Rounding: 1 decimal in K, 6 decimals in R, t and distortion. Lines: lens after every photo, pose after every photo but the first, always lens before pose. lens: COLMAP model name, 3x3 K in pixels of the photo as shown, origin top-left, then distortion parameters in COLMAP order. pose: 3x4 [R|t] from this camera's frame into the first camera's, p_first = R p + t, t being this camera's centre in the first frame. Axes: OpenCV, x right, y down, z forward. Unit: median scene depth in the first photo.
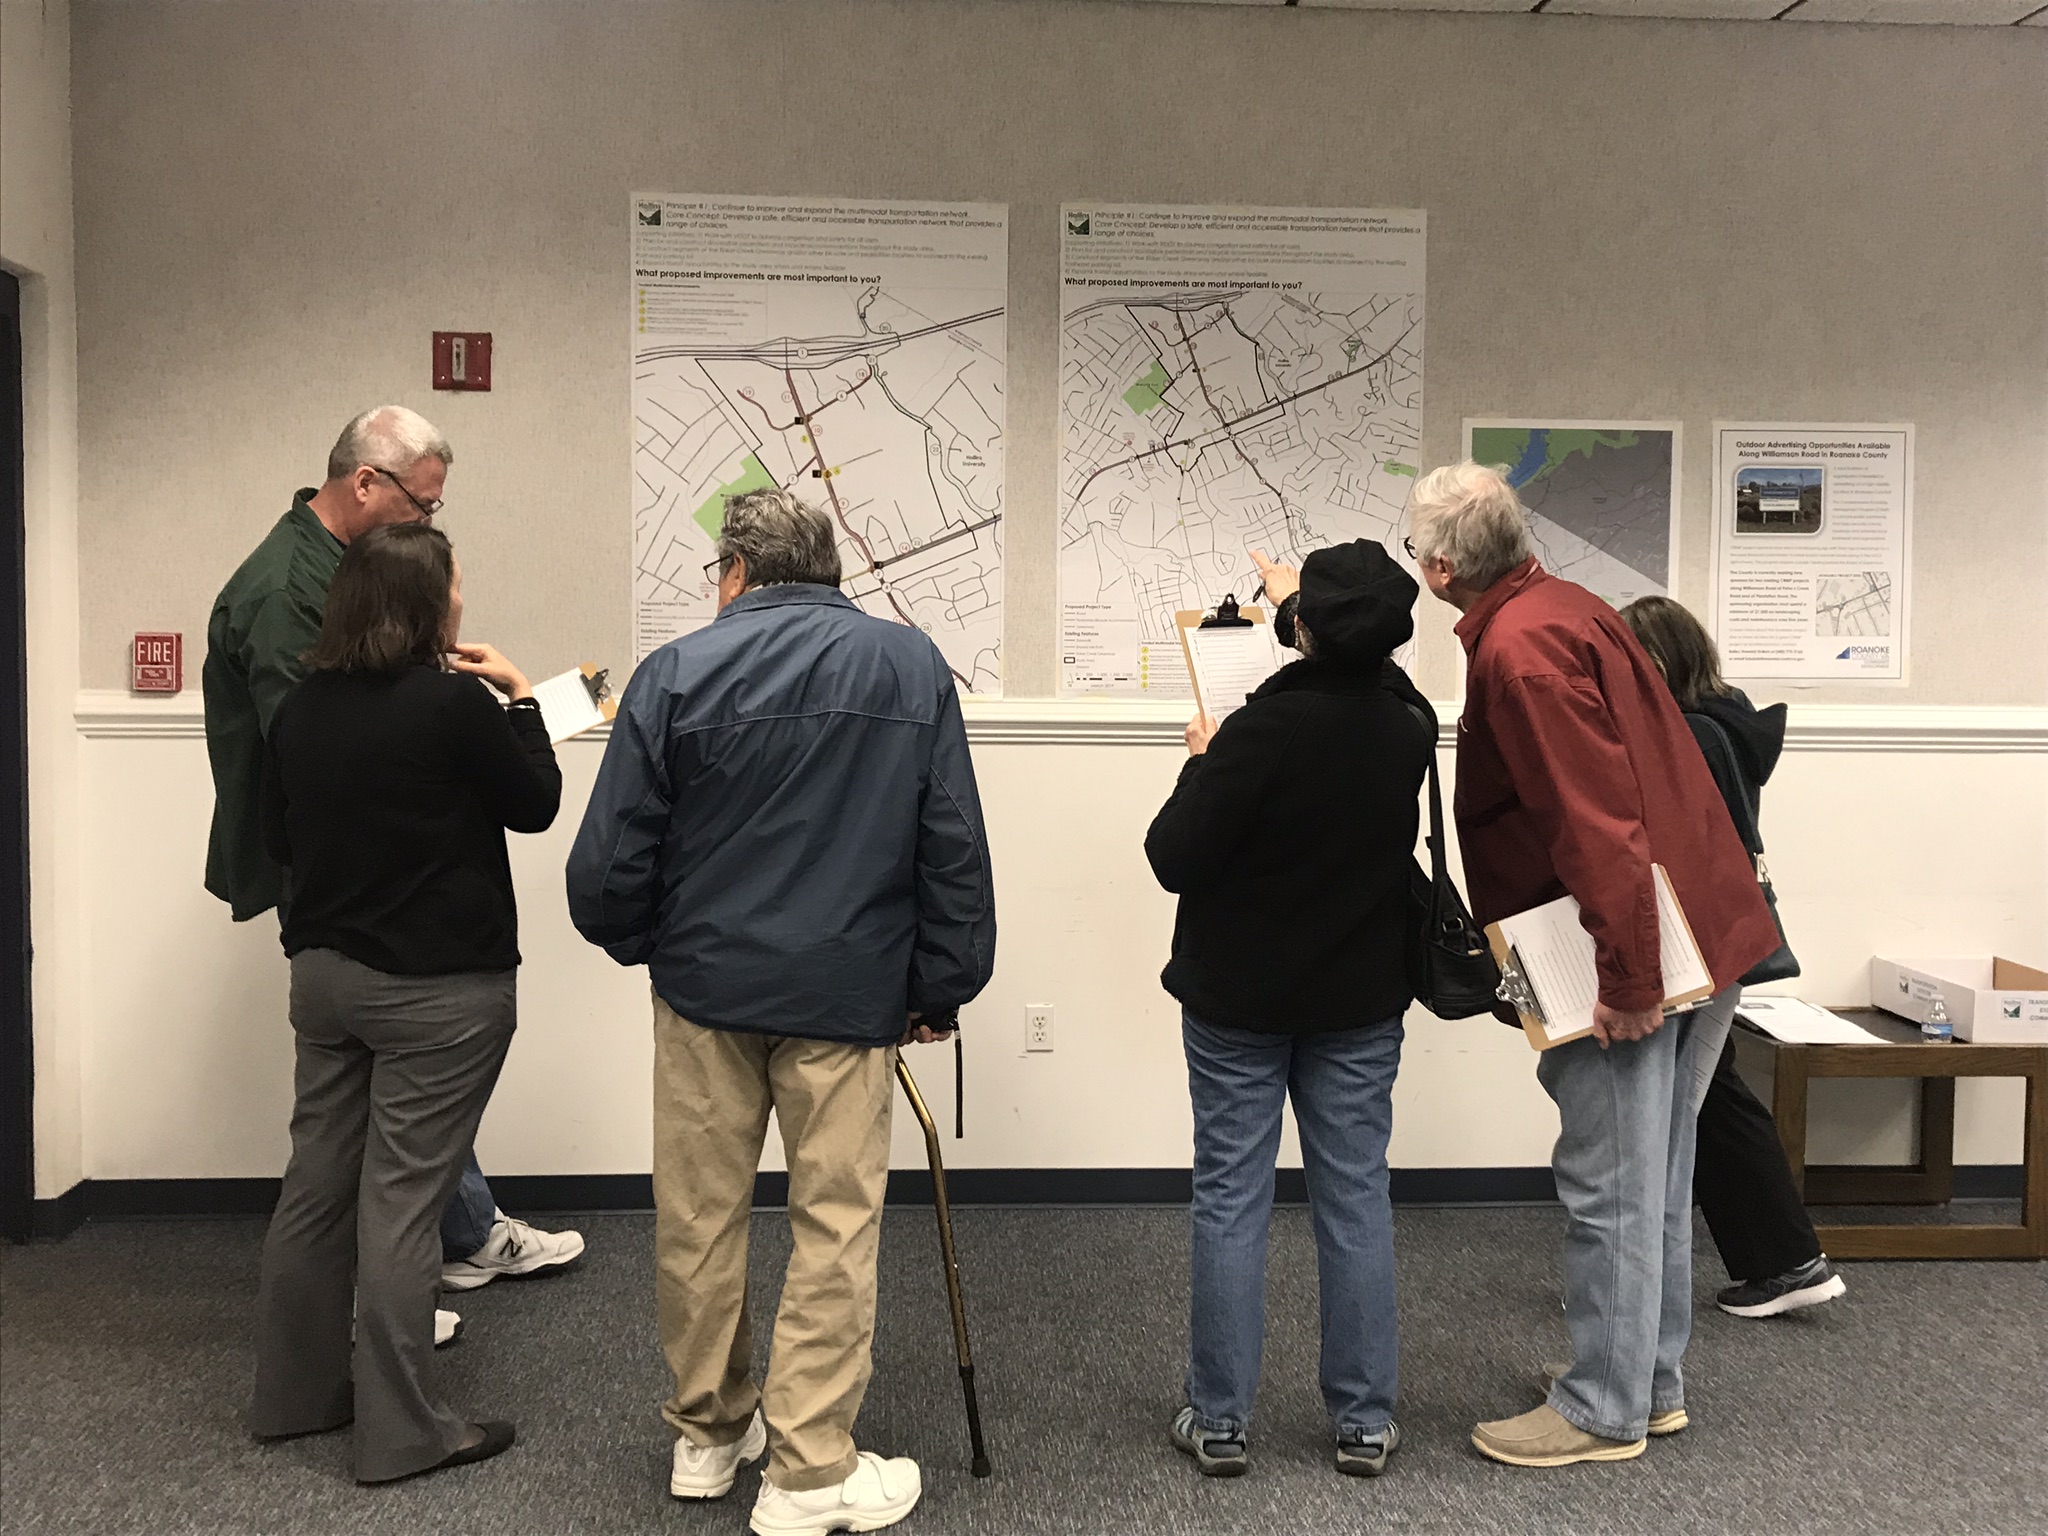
lens RADIAL K [[2103.1, 0, 1024.0], [0, 2103.1, 768.0], [0, 0, 1]] dist [0.093402, -0.200847]
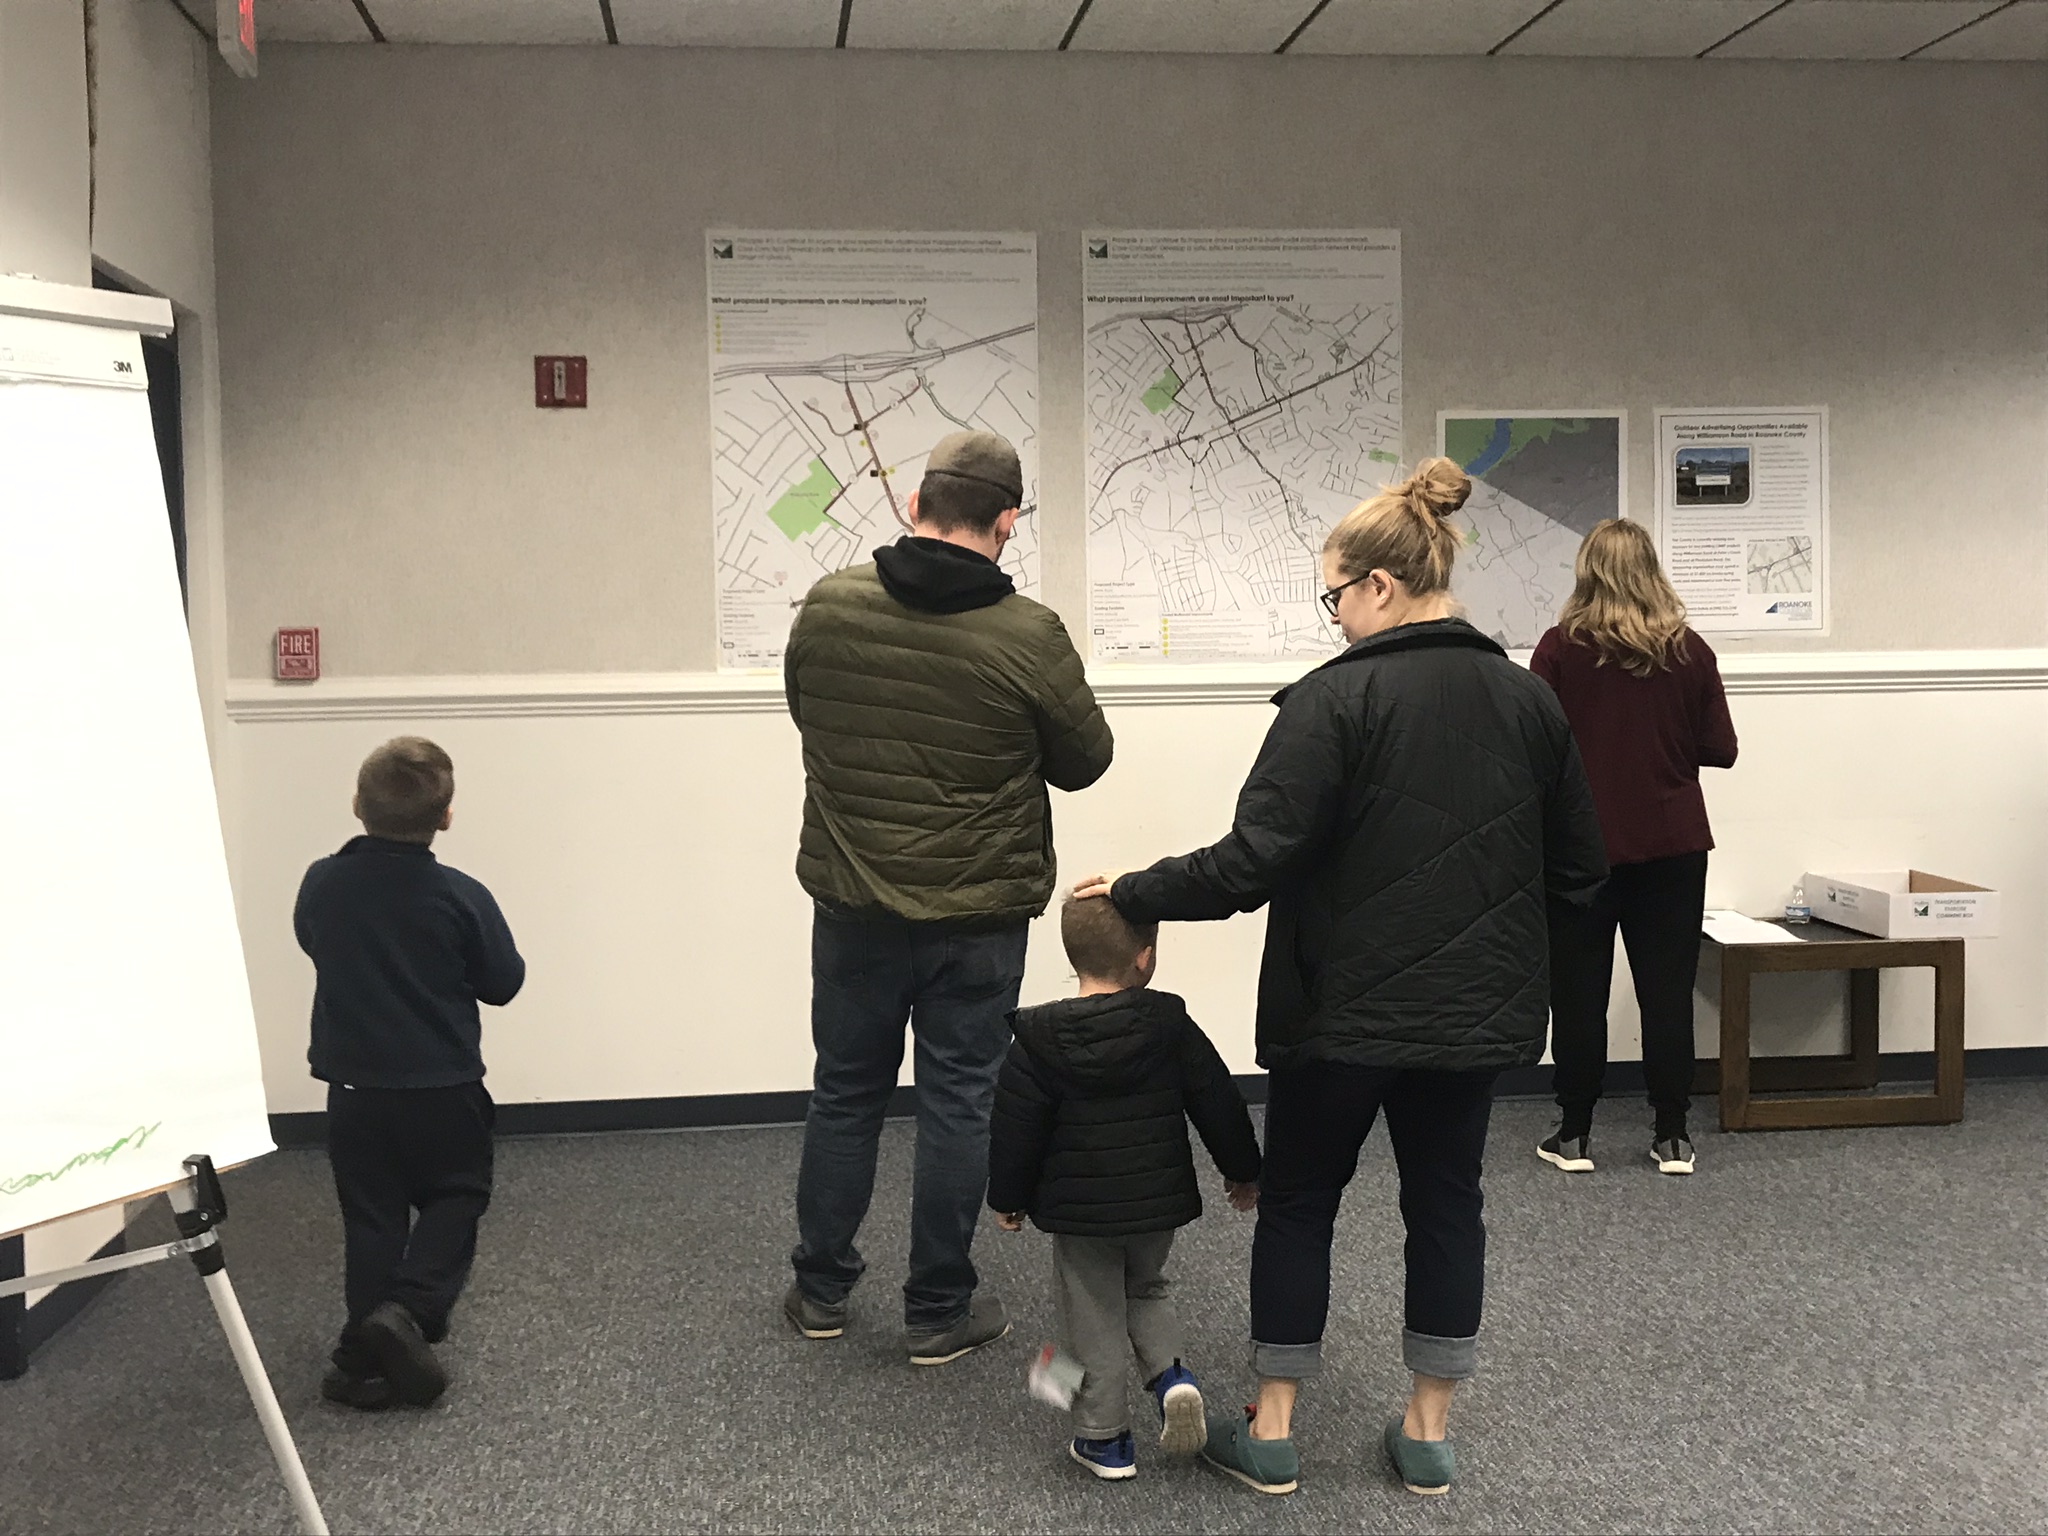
lens RADIAL K [[2232.3, 0, 1024.0], [0, 2232.3, 768.0], [0, 0, 1]] dist [0.135739, -0.409925]
pose [[0.998977, -0.028323, 0.035245, -0.064750], [0.028338, 0.999598, 0.000090, 0.021397], [-0.035233, 0.000909, 0.999379, -0.208921]]
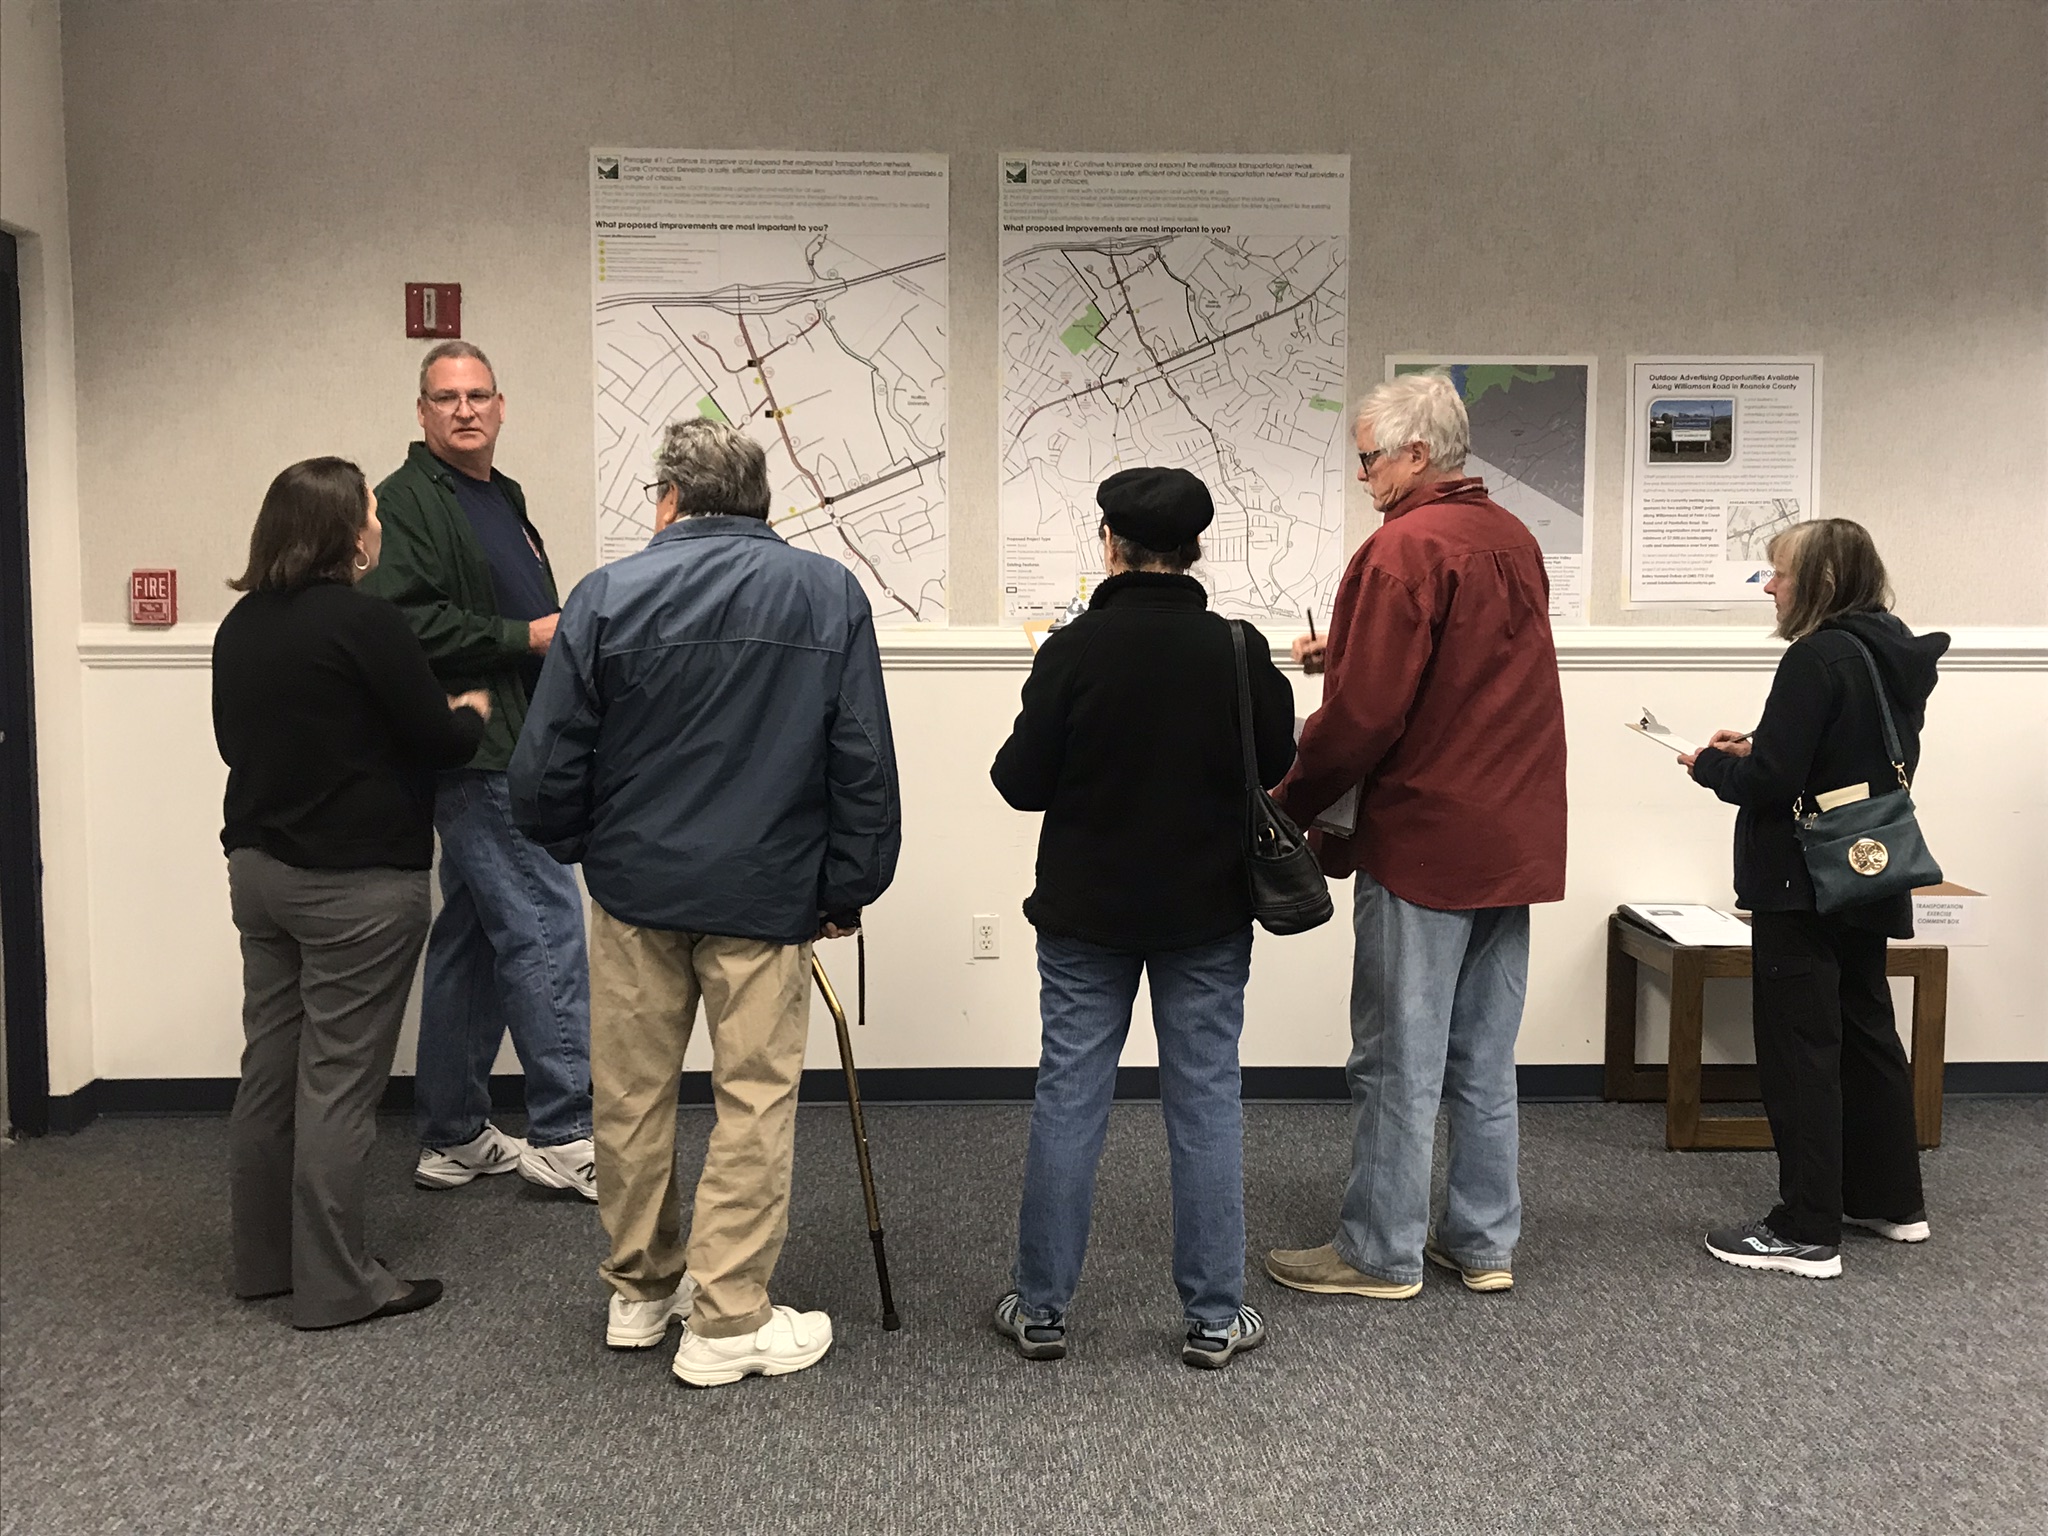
lens RADIAL K [[2102.2, 0, 1024.0], [0, 2102.2, 768.0], [0, 0, 1]] dist [0.116591, -0.318322]
pose [[0.999726, -0.005876, -0.022658, 0.052042], [0.006471, 0.999635, 0.026248, 0.010715], [0.022496, -0.026387, 0.999399, -0.058784]]
